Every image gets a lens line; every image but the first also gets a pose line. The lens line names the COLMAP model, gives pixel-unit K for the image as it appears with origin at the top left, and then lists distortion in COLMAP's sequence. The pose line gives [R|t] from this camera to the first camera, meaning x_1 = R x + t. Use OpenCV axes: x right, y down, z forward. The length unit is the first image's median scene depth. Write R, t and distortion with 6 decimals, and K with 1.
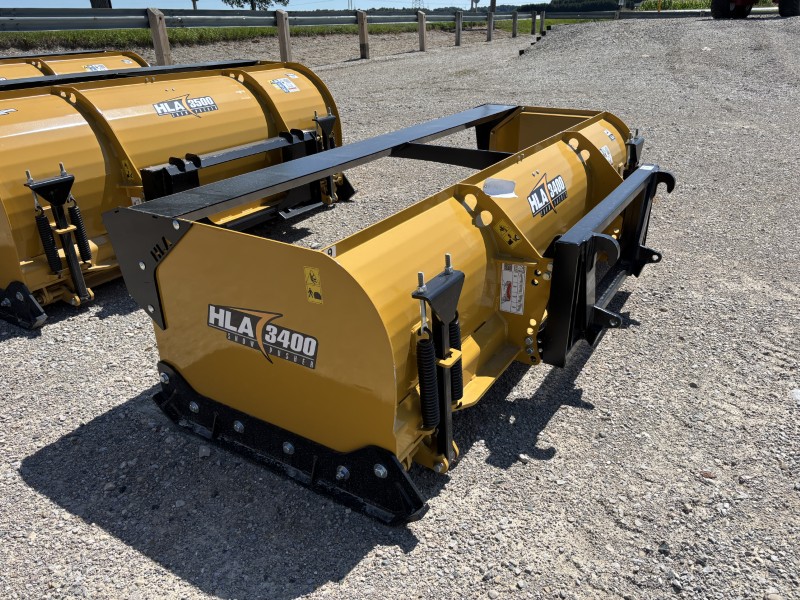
lens RADIAL K [[609.1, 0, 400.0], [0, 609.1, 300.0], [0, 0, 1]] dist [0.131164, -0.176200]
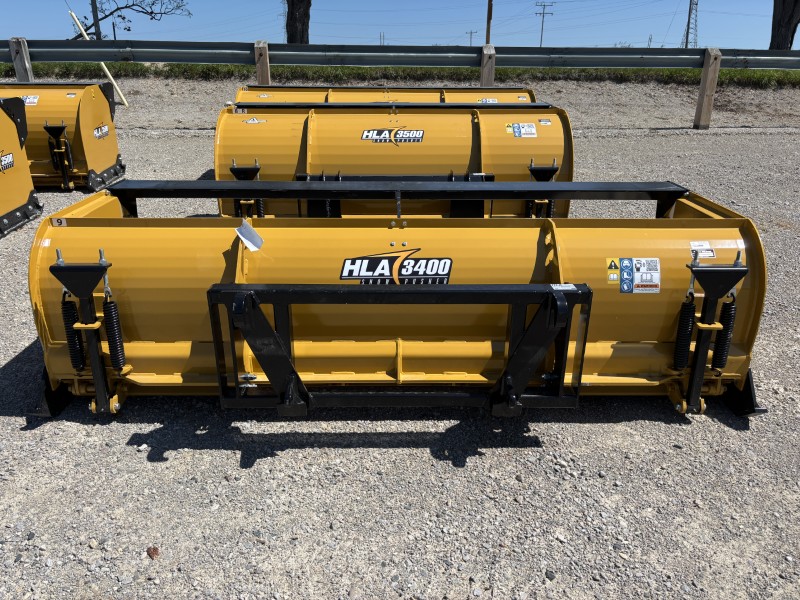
lens RADIAL K [[625.4, 0, 400.0], [0, 625.4, 300.0], [0, 0, 1]] dist [0.019635, 0.000363]
pose [[0.525064, 0.330441, -0.784294, 0.977003], [-0.367320, 0.919283, 0.141404, -0.260506], [0.767714, 0.213841, 0.604060, 0.454041]]
